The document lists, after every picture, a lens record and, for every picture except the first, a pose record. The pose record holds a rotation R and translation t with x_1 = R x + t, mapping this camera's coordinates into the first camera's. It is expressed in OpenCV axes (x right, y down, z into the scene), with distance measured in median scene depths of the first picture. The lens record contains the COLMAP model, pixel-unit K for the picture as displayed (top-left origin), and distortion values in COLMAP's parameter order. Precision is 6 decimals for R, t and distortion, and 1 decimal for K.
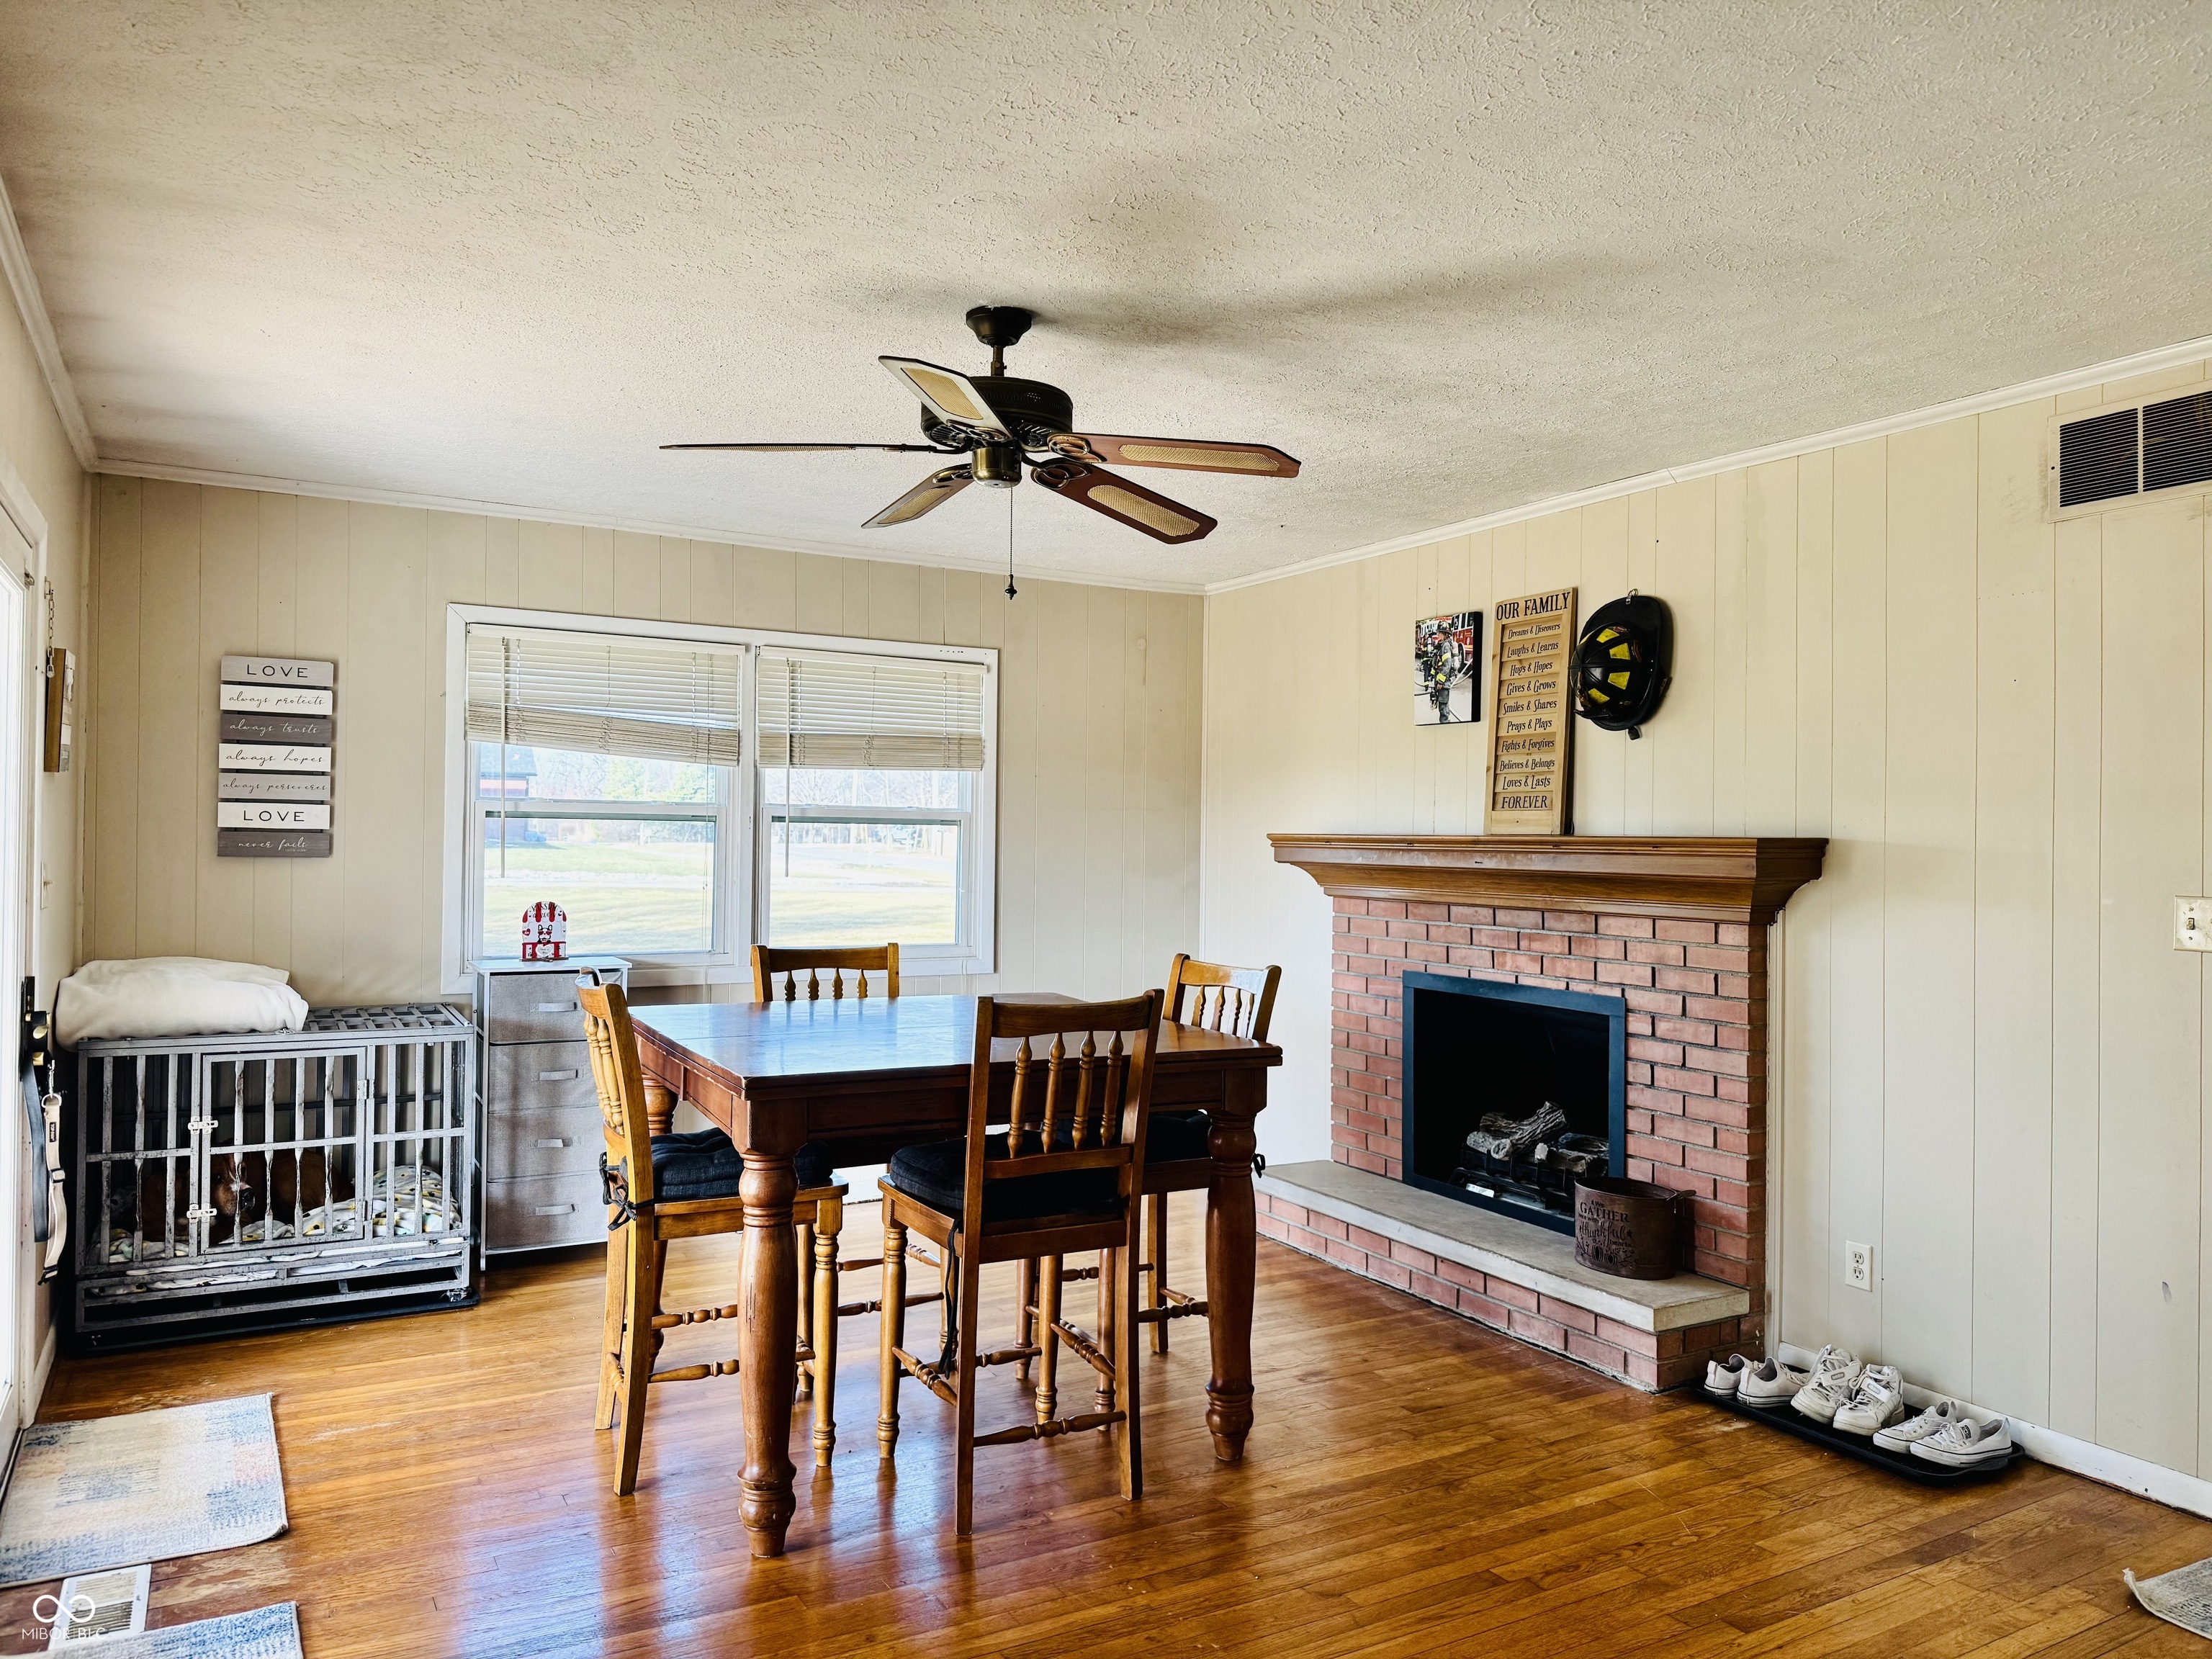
lens RADIAL K [[1562.1, 0, 1106.0], [0, 1562.1, 829.5], [0, 0, 1]] dist [0.121353, -0.131945]
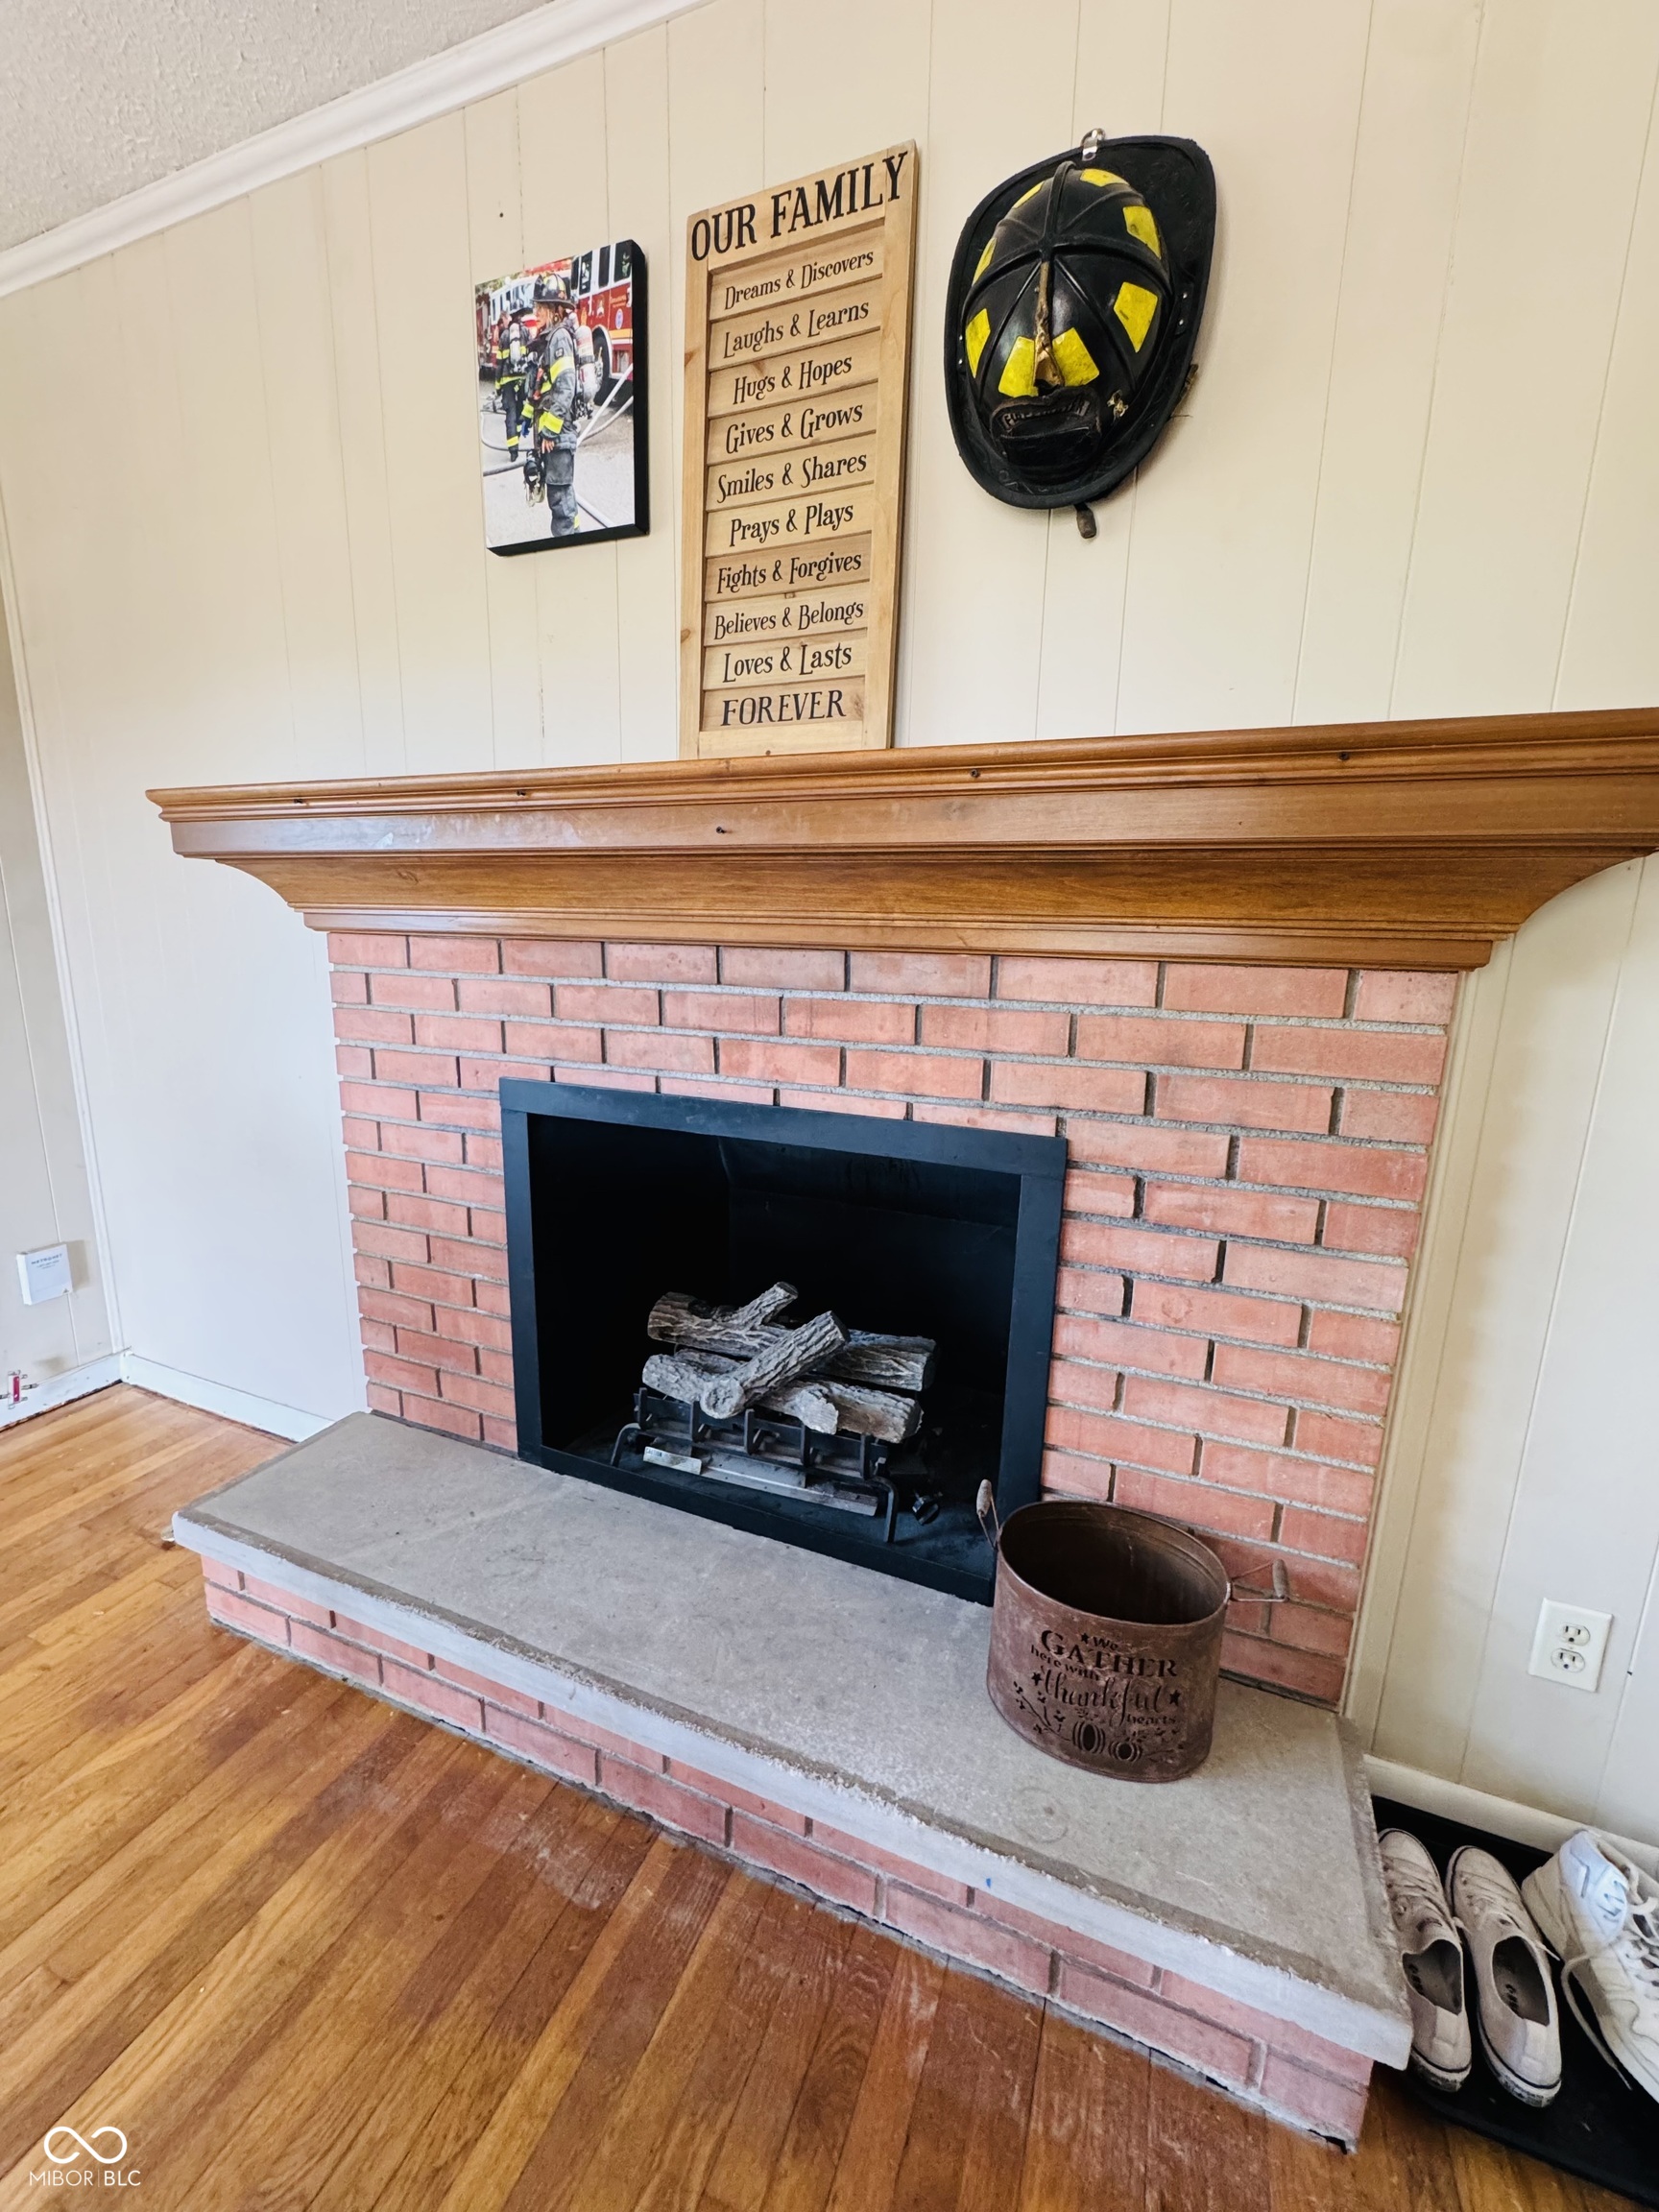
lens RADIAL K [[876.4, 0, 829.5], [0, 876.4, 1106.0], [0, 0, 1]] dist [-0.001542, 0.000111]
pose [[0.790660, -0.114004, 0.601548, 0.111344], [-0.016450, 0.978201, 0.207008, 0.041870], [-0.612034, -0.173569, 0.771549, 0.772282]]
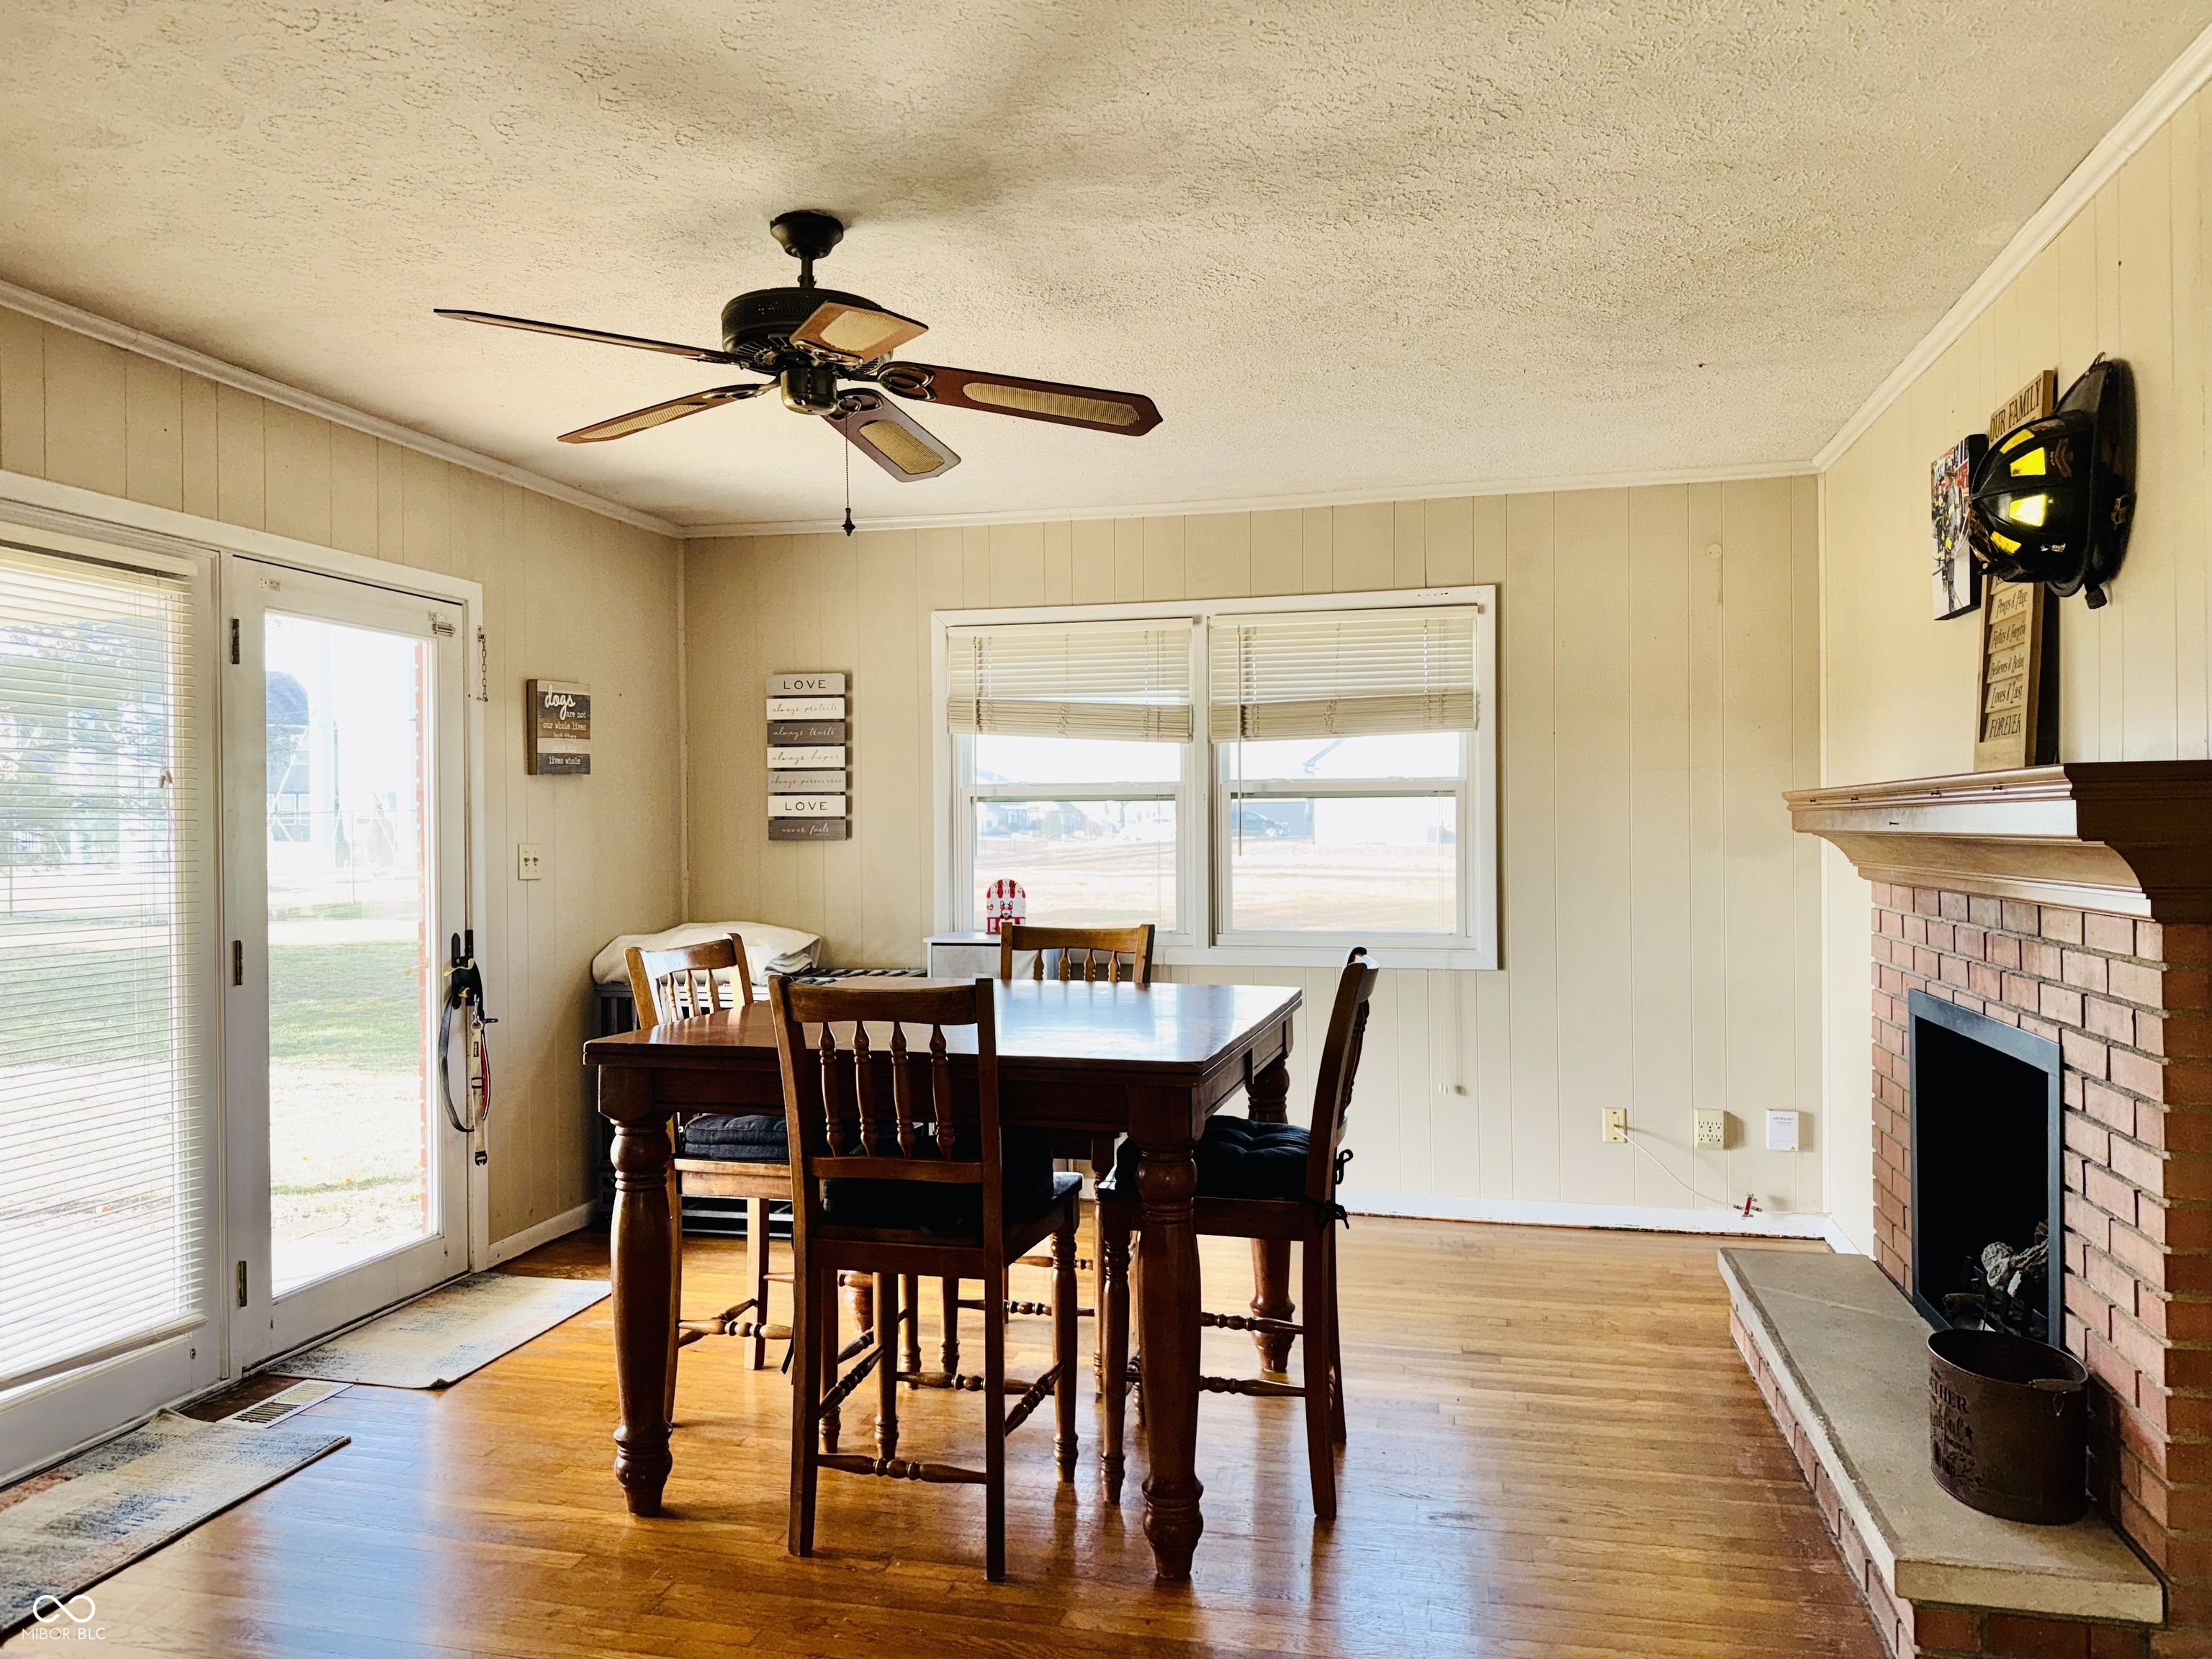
lens RADIAL K [[1562.1, 0, 1106.0], [0, 1562.1, 829.5], [0, 0, 1]] dist [0.121353, -0.131945]
pose [[0.728080, -0.018340, -0.685246, 0.437899], [0.021306, 0.999765, -0.004120, 0.018469], [0.685161, -0.011600, 0.728300, 0.289909]]
